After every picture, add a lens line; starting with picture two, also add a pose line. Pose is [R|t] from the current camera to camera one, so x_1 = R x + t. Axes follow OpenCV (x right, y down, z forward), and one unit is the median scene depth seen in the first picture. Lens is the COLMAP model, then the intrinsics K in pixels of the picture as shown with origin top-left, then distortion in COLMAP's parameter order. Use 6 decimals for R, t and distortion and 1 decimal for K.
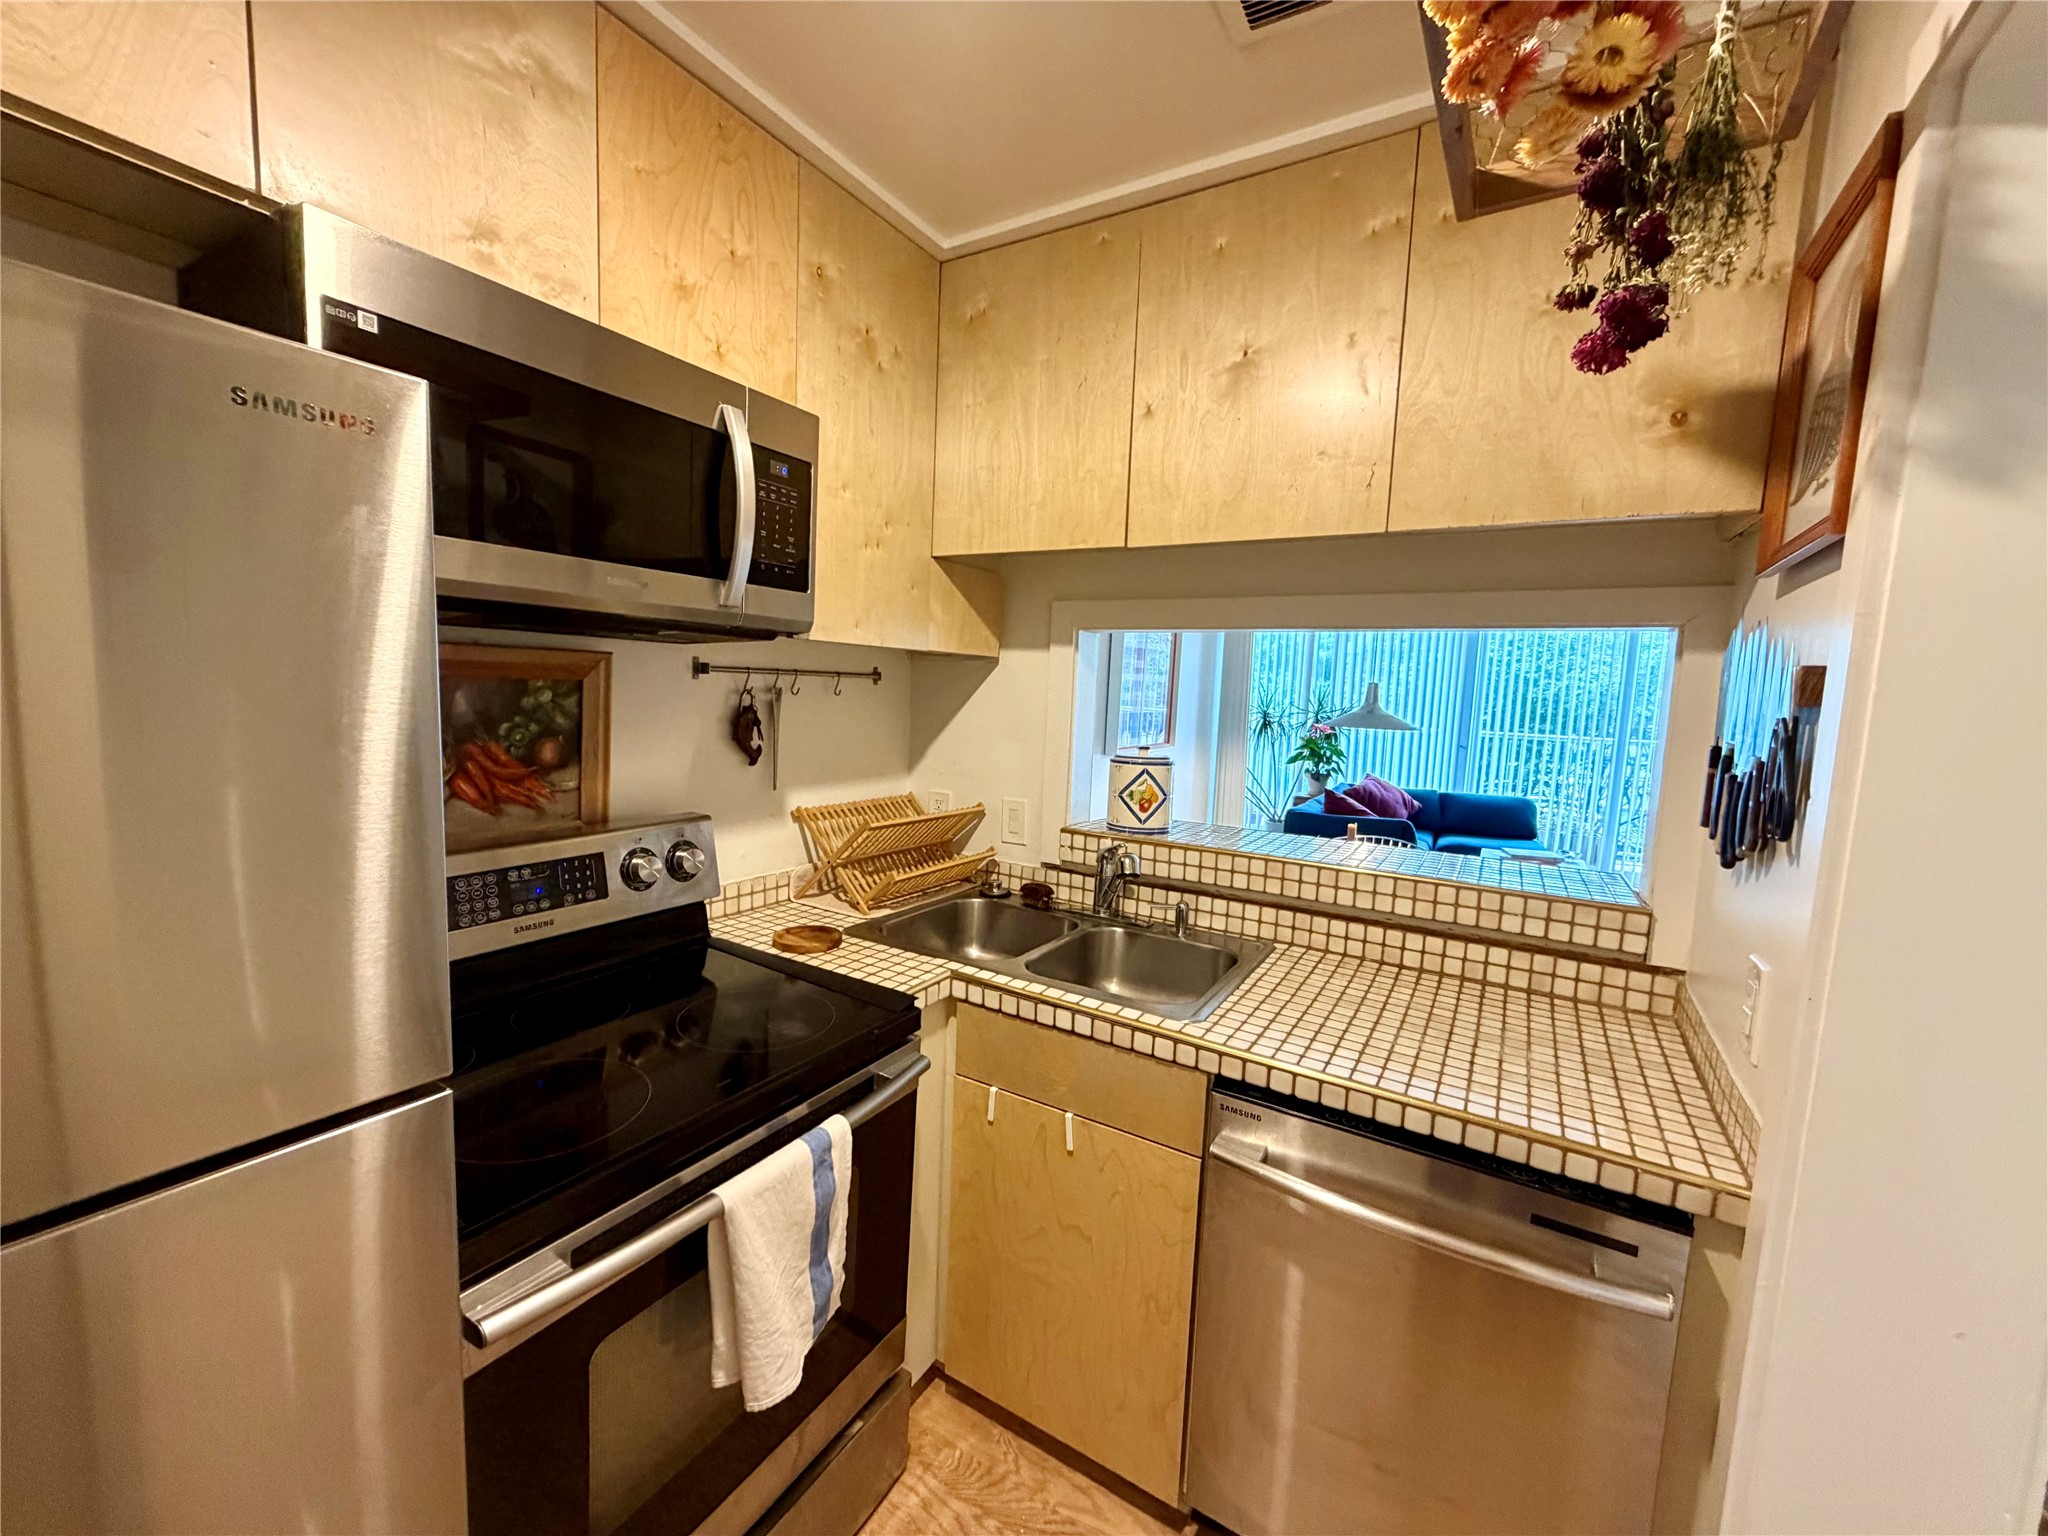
lens RADIAL K [[816.2, 0, 1025.5], [0, 816.2, 768.4], [0, 0, 1]] dist [-0.001854, -0.000643]
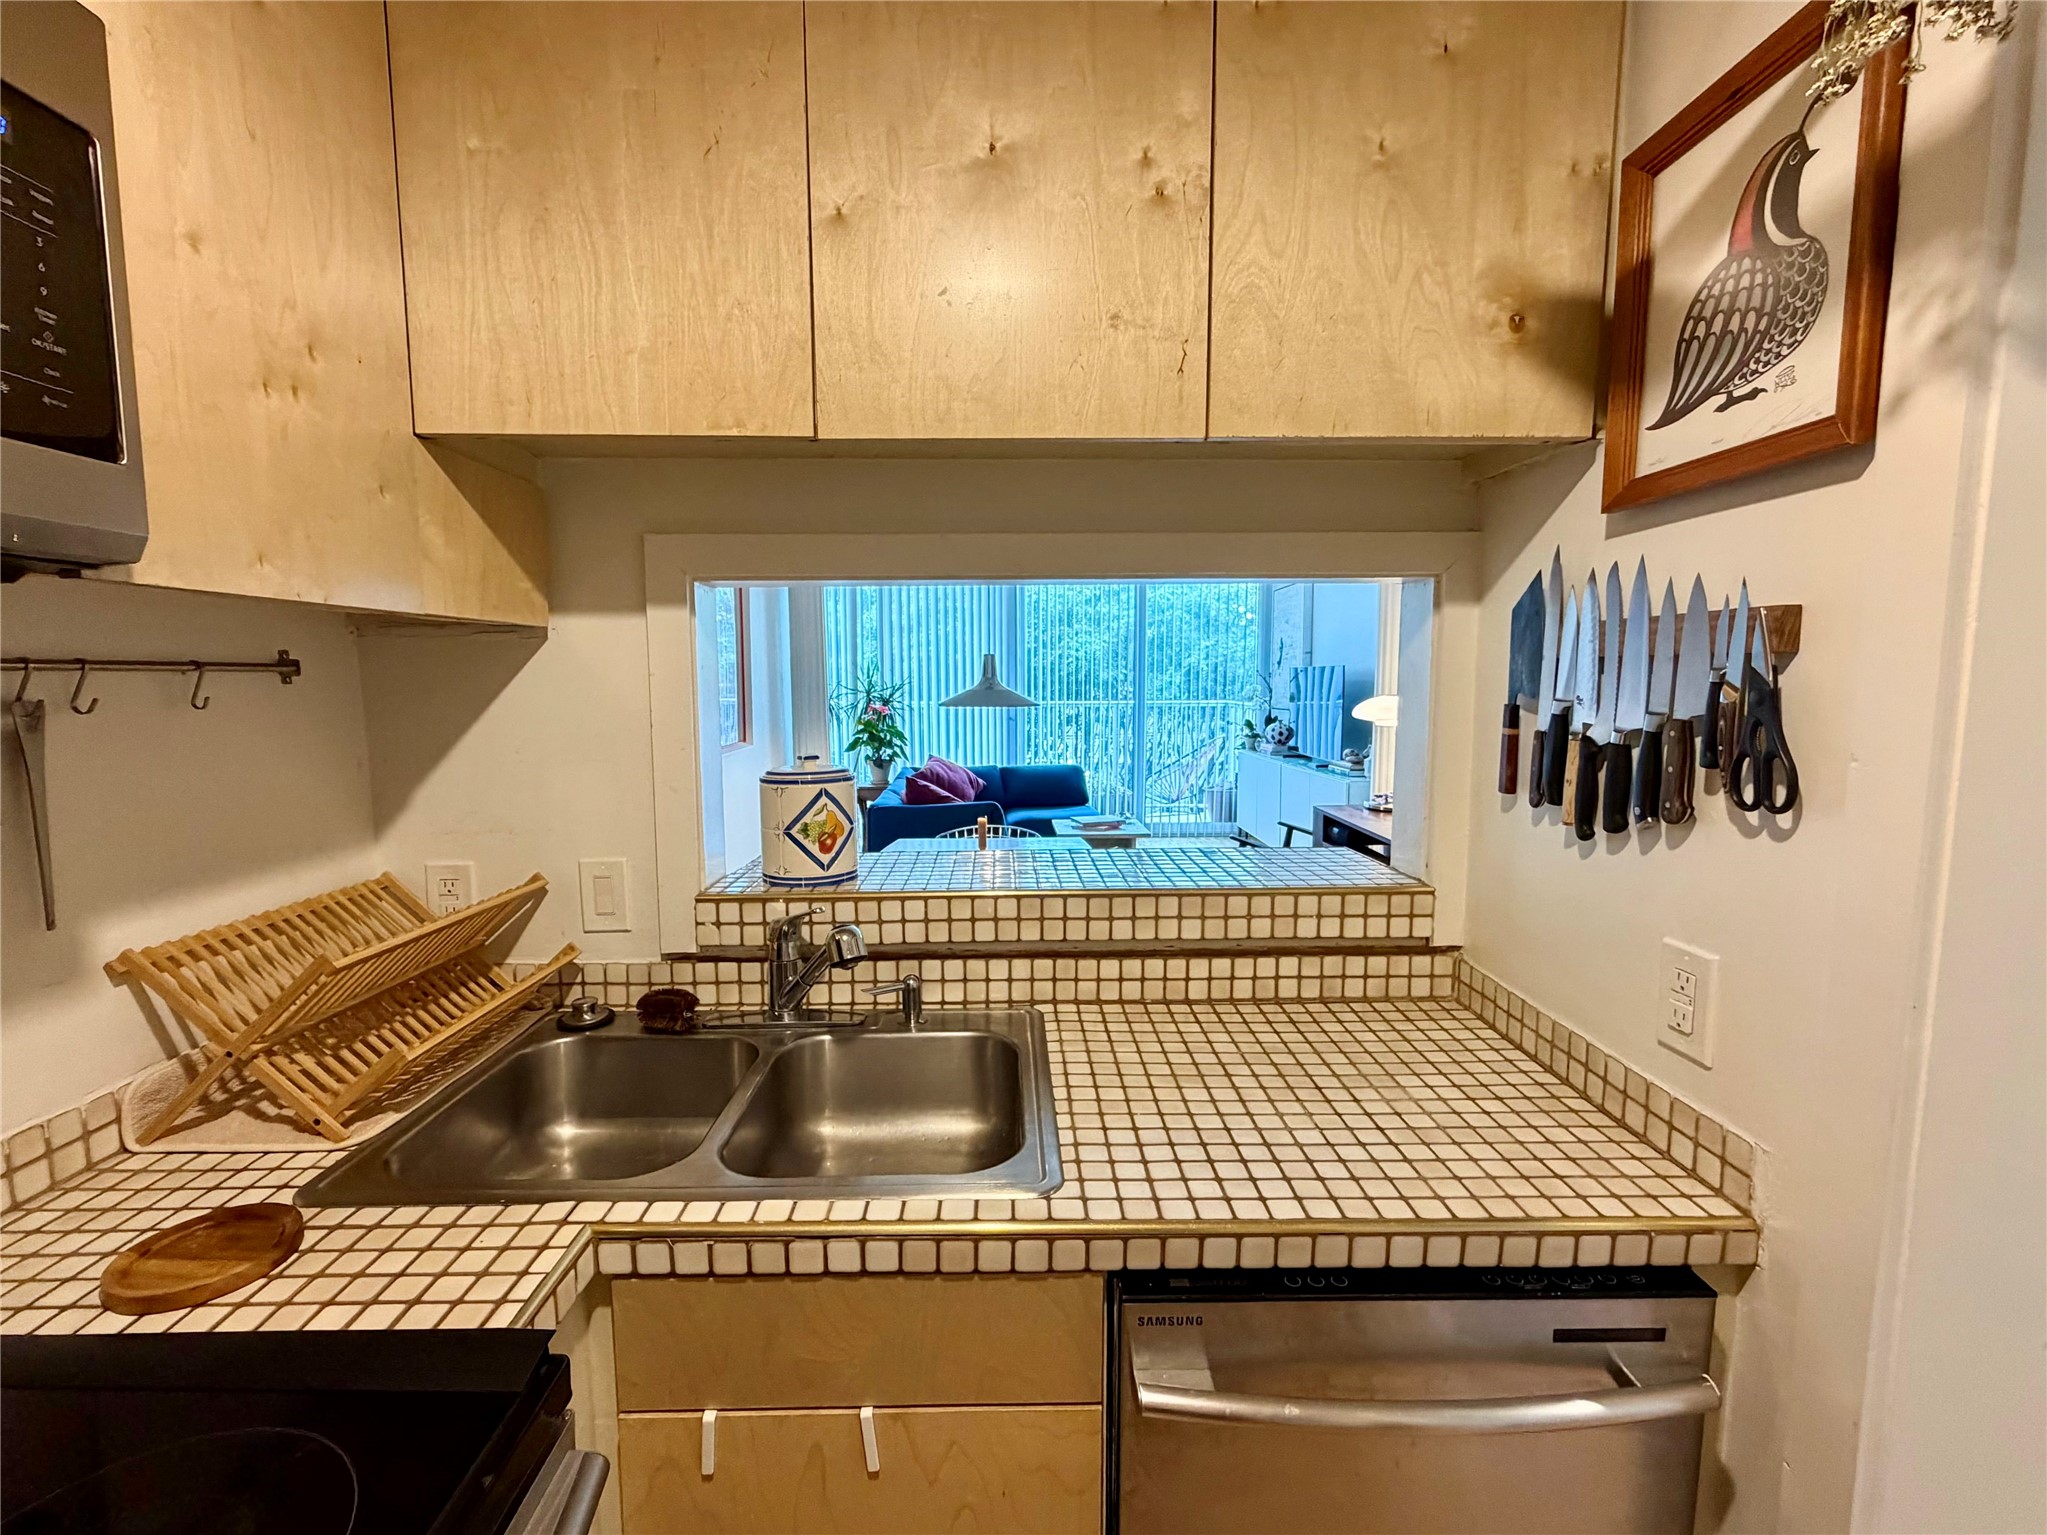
lens RADIAL K [[893.1, 0, 1018.5], [0, 893.1, 769.5], [0, 0, 1]] dist [0.000400, 0.000121]
pose [[0.845783, -0.099455, 0.524176, -0.124652], [0.091888, 0.994945, 0.040511, -0.037470], [-0.525555, 0.013902, 0.850646, 0.354386]]
